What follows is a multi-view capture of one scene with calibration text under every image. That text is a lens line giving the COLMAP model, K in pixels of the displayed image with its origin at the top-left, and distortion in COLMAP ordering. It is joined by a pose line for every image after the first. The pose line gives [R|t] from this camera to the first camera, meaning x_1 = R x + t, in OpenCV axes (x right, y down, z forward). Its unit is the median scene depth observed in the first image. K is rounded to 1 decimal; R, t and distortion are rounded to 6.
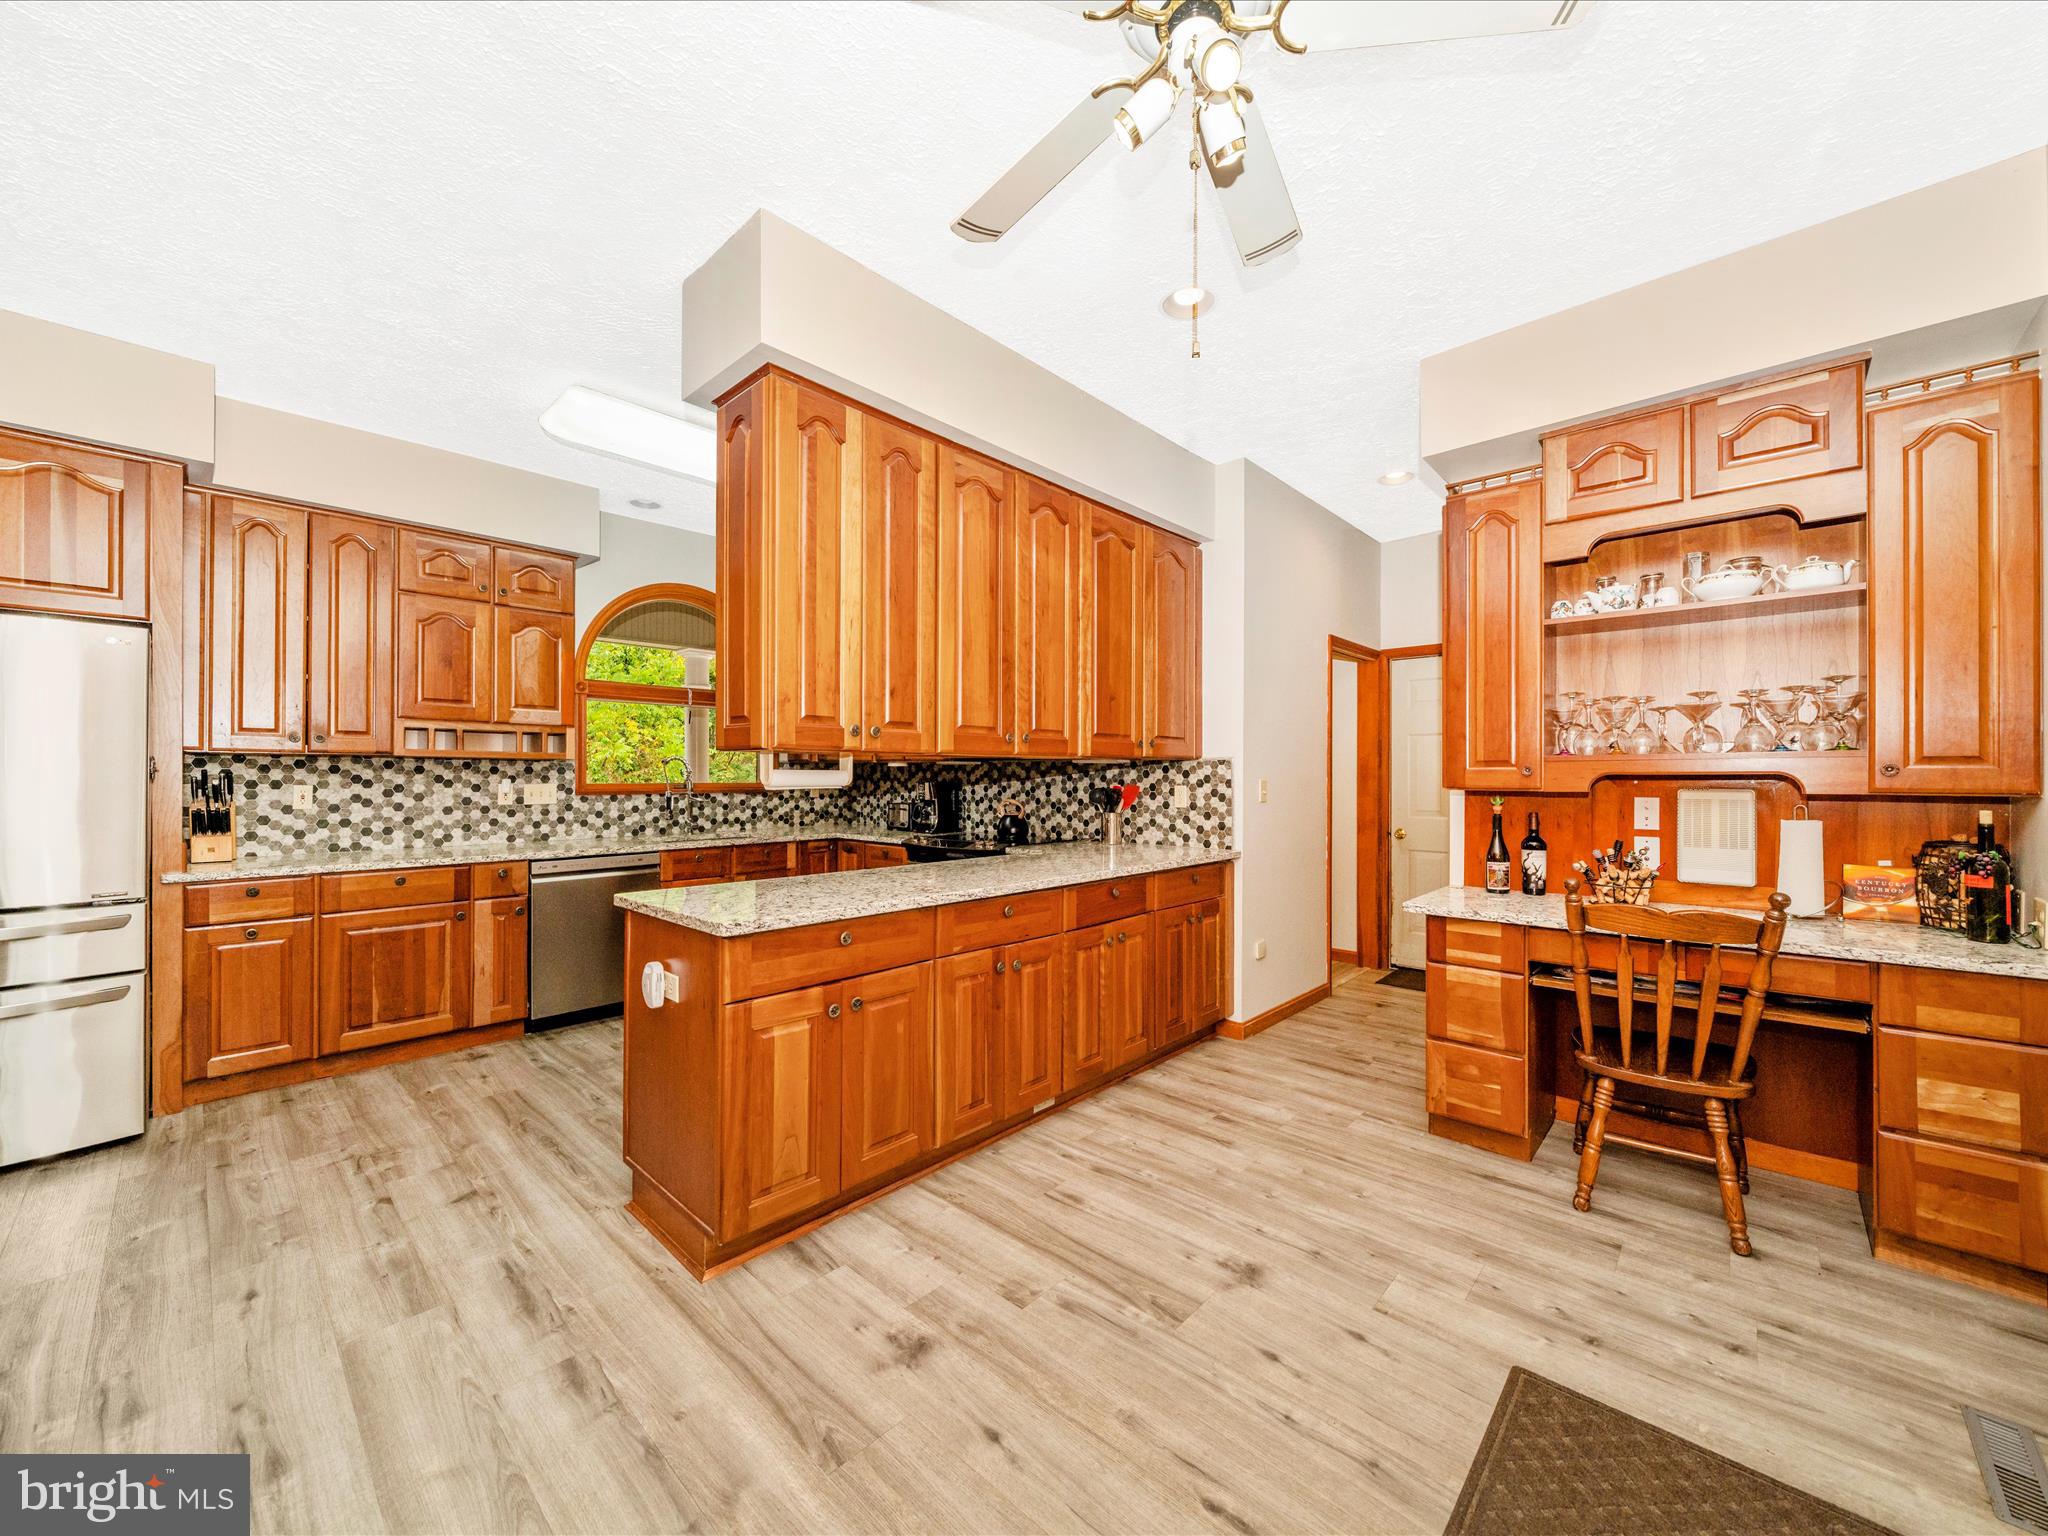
lens RADIAL K [[791.1, 0, 1024.7], [0, 791.1, 764.8], [0, 0, 1]] dist [-0.009794, 0.001059]
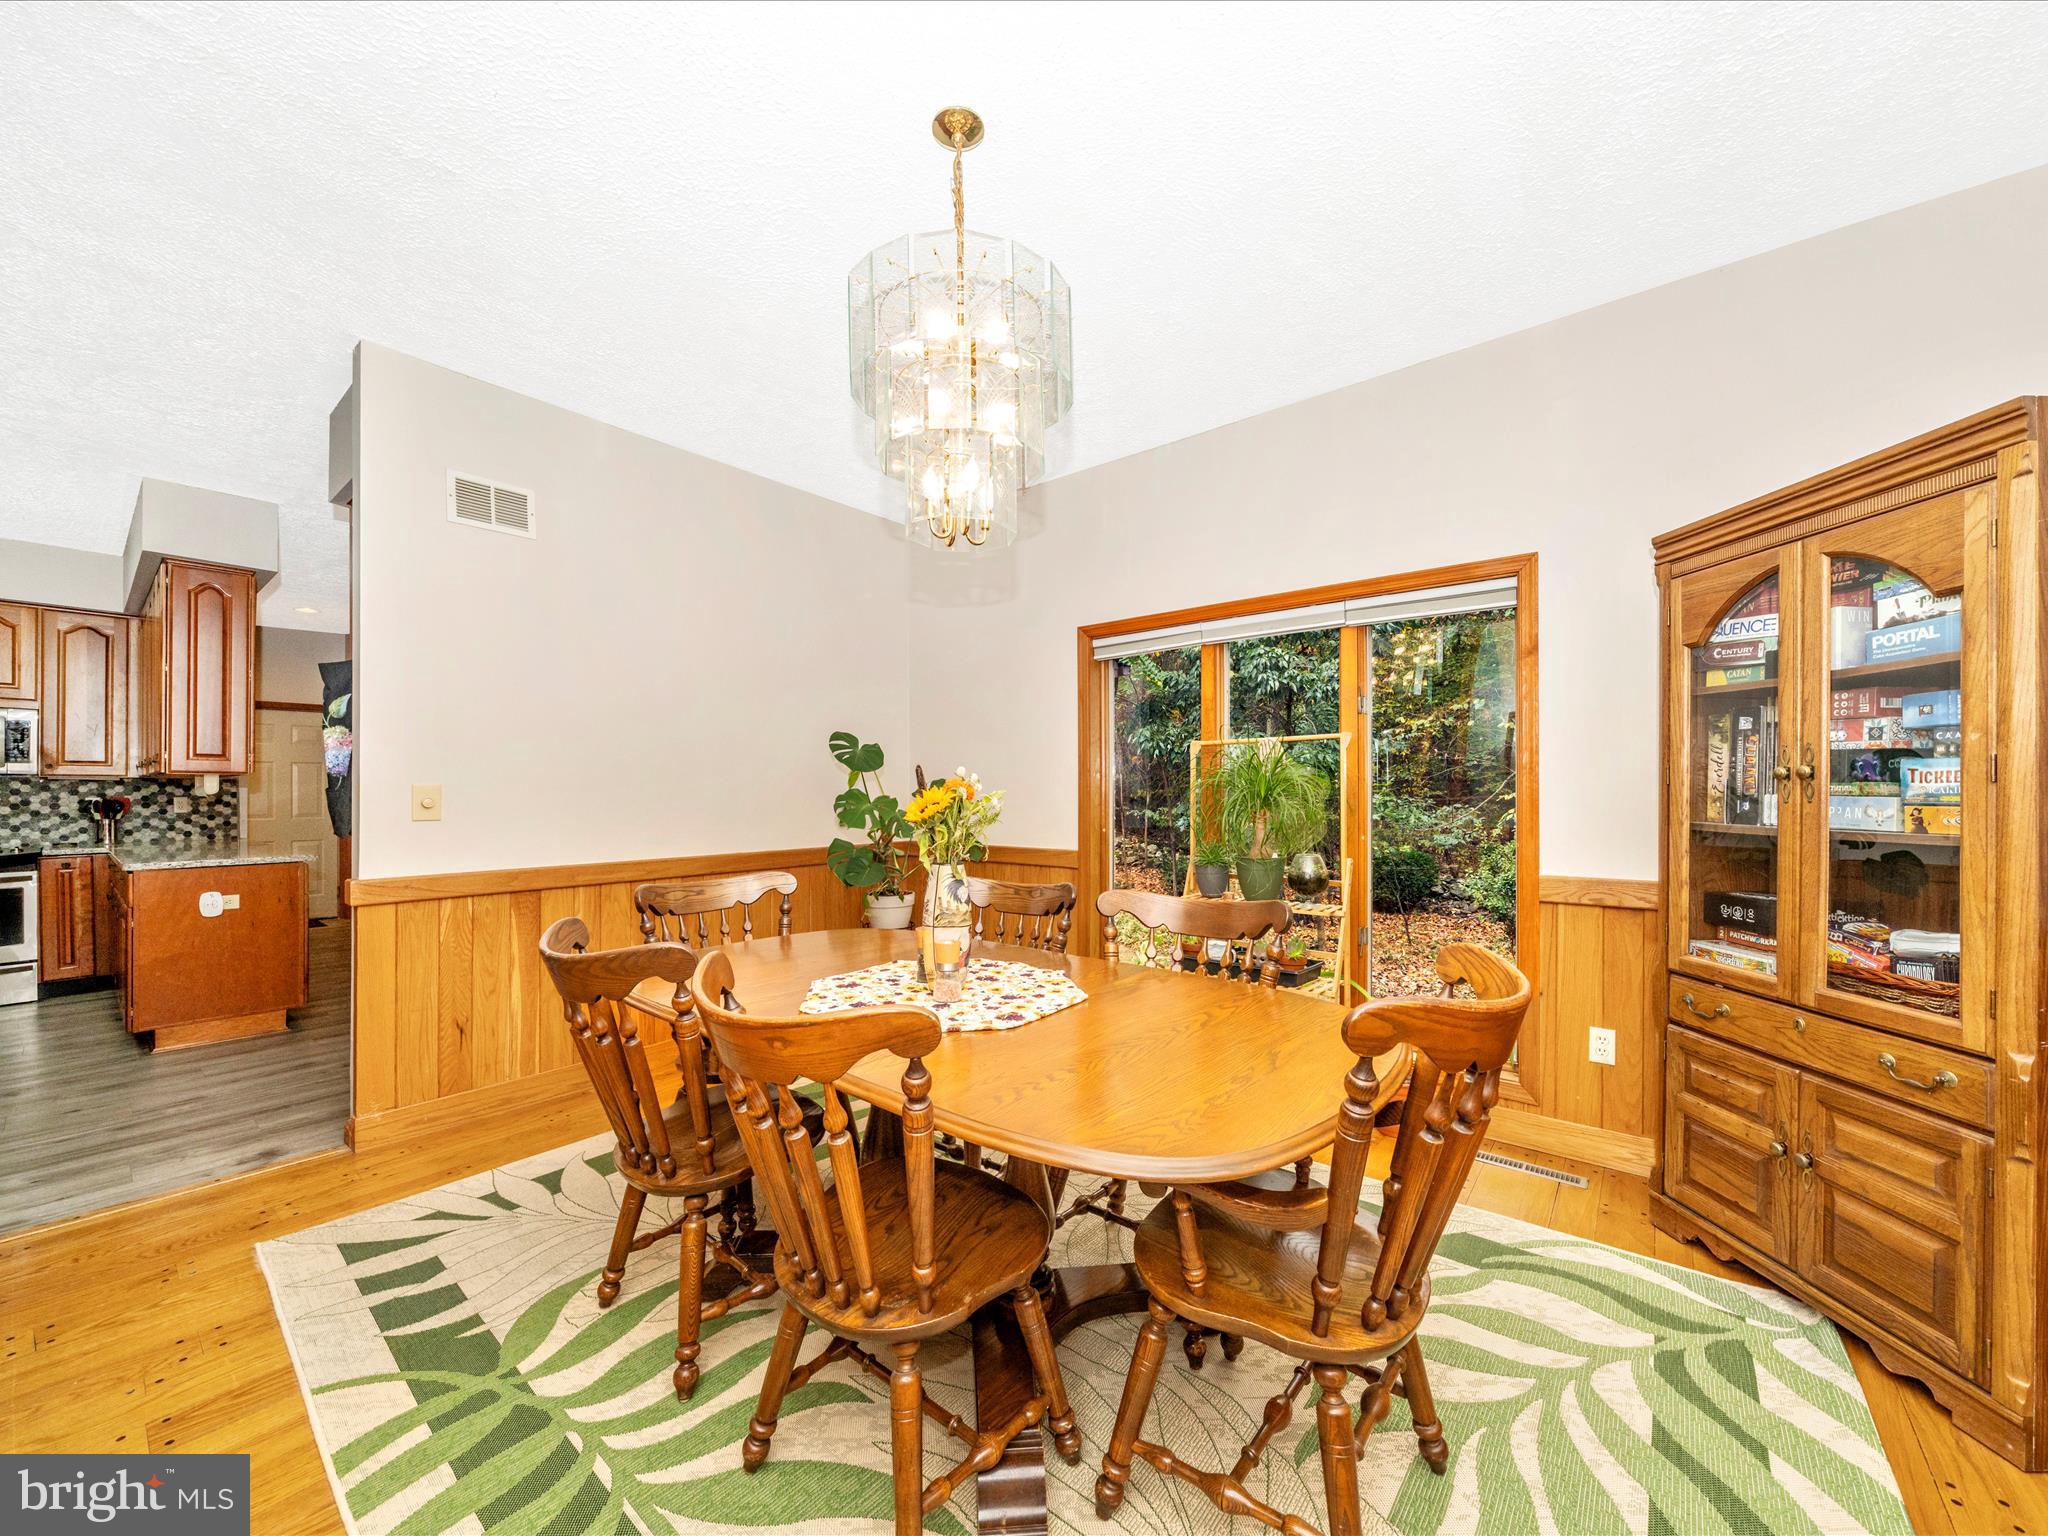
lens RADIAL K [[791.1, 0, 1025.9], [0, 791.1, 783.4], [0, 0, 1]] dist [-0.009794, 0.001059]
pose [[-0.070911, 0.005403, 0.997468, -1.300292], [-0.012108, 0.999907, -0.006277, -0.006880], [-0.997409, -0.012522, -0.070839, -0.385486]]
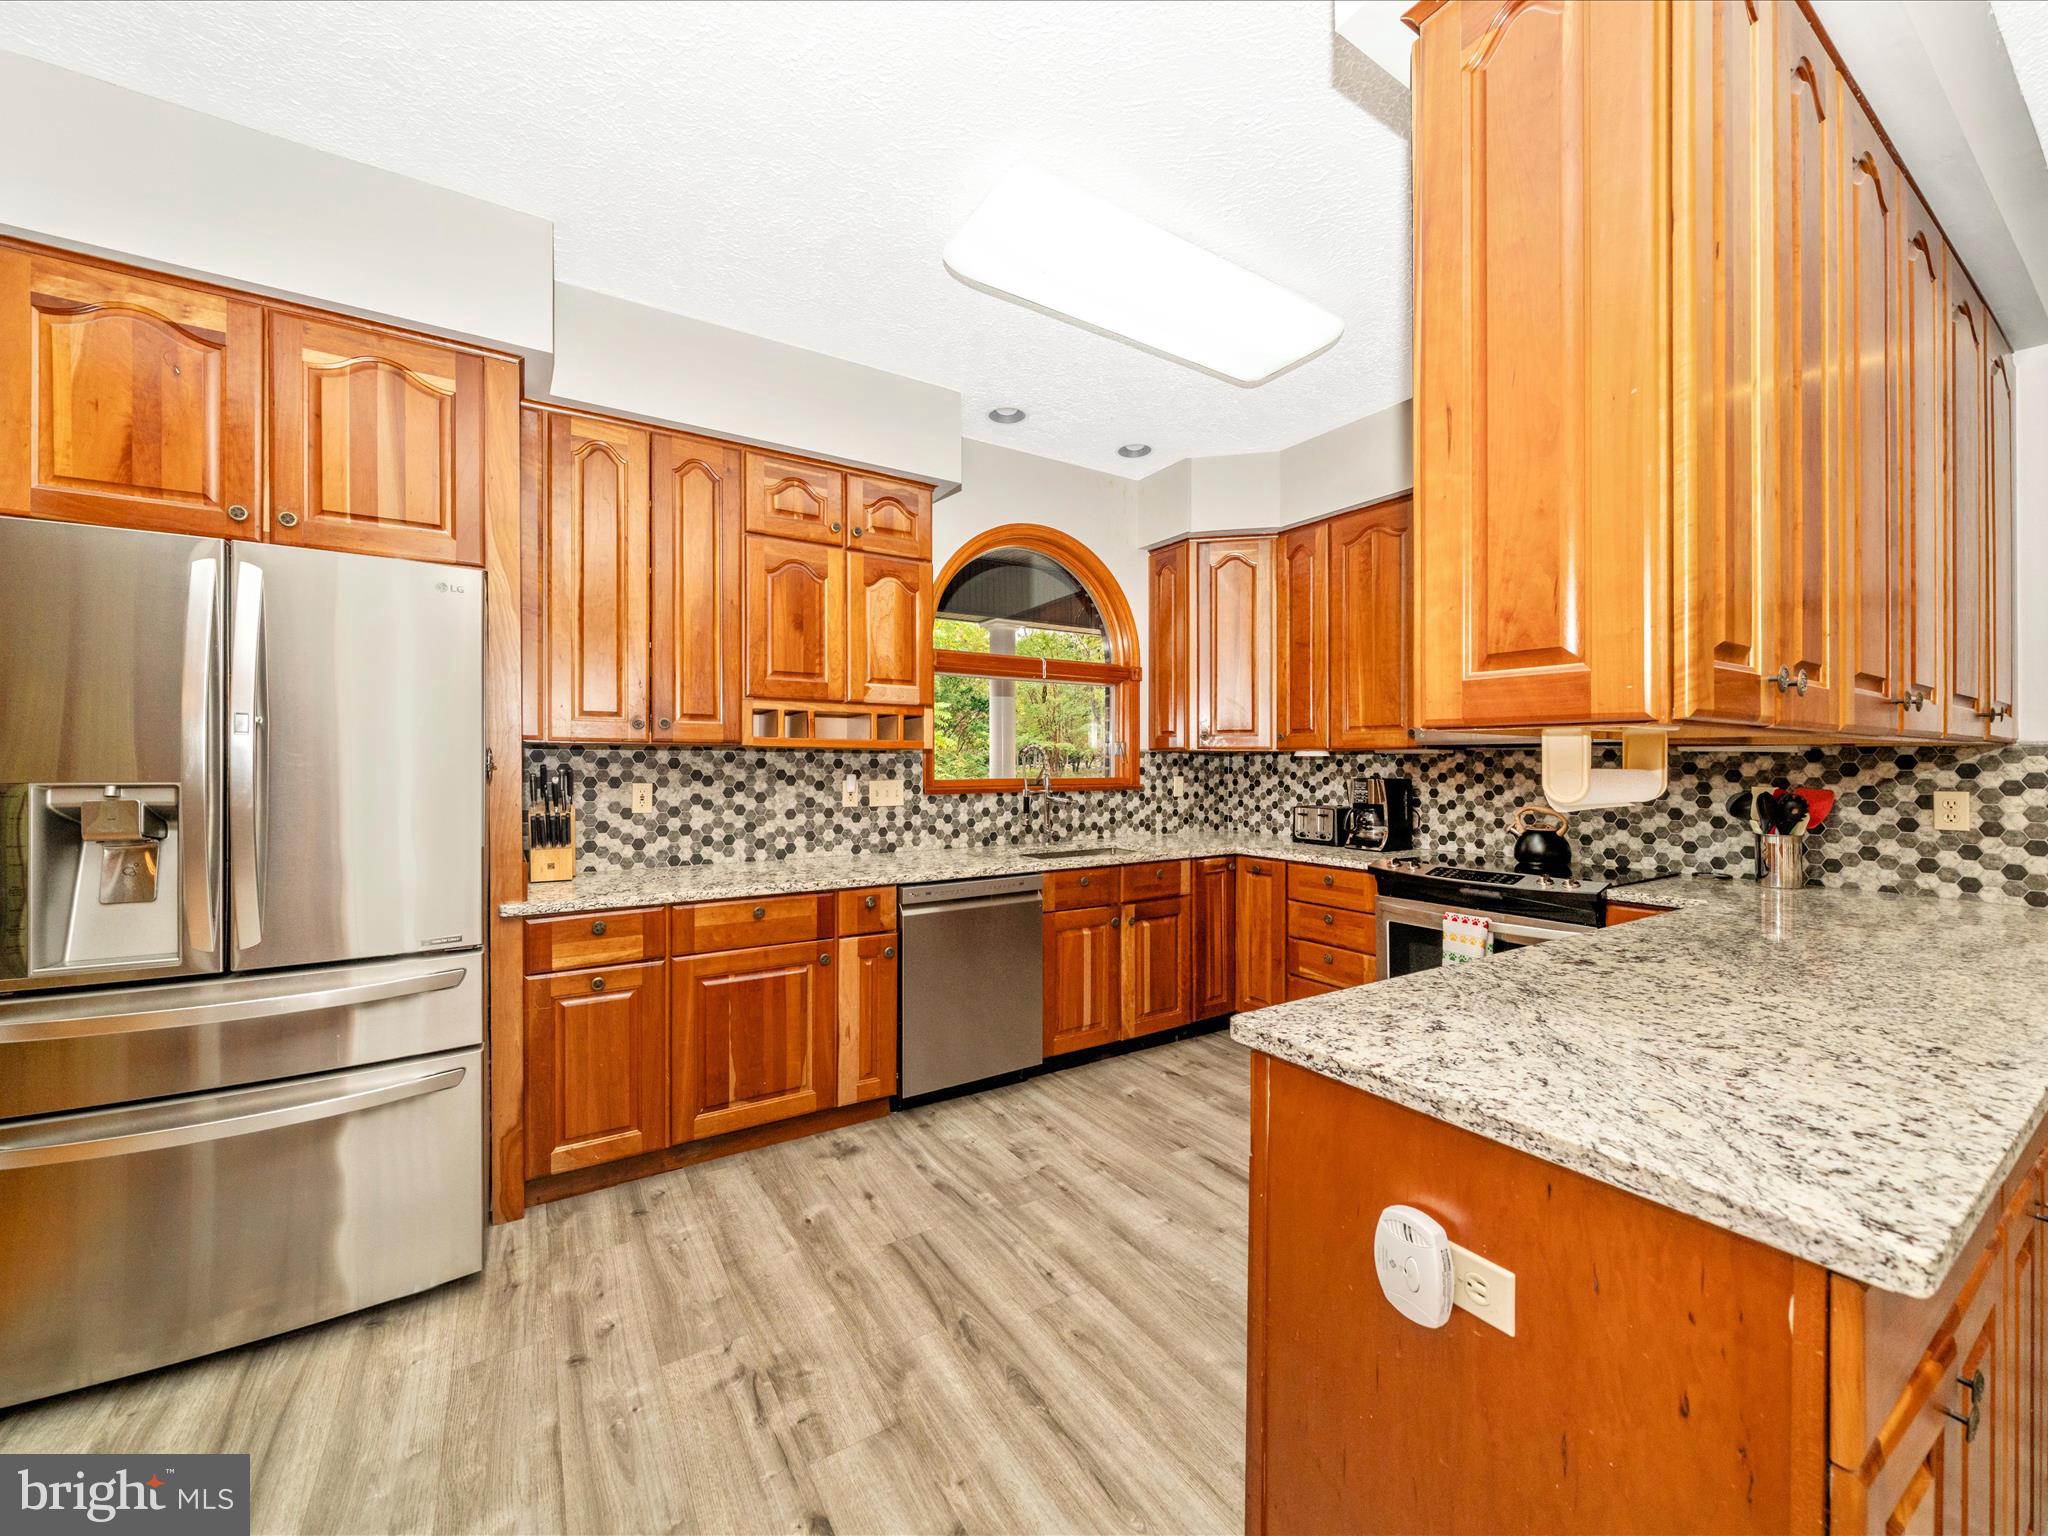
lens RADIAL K [[791.1, 0, 1011.4], [0, 791.1, 756.9], [0, 0, 1]] dist [-0.009794, 0.001059]
pose [[0.966394, -0.001503, -0.257060, -0.317096], [0.003042, 0.999980, 0.005590, -0.003696], [0.257047, -0.006184, 0.966379, 0.289854]]
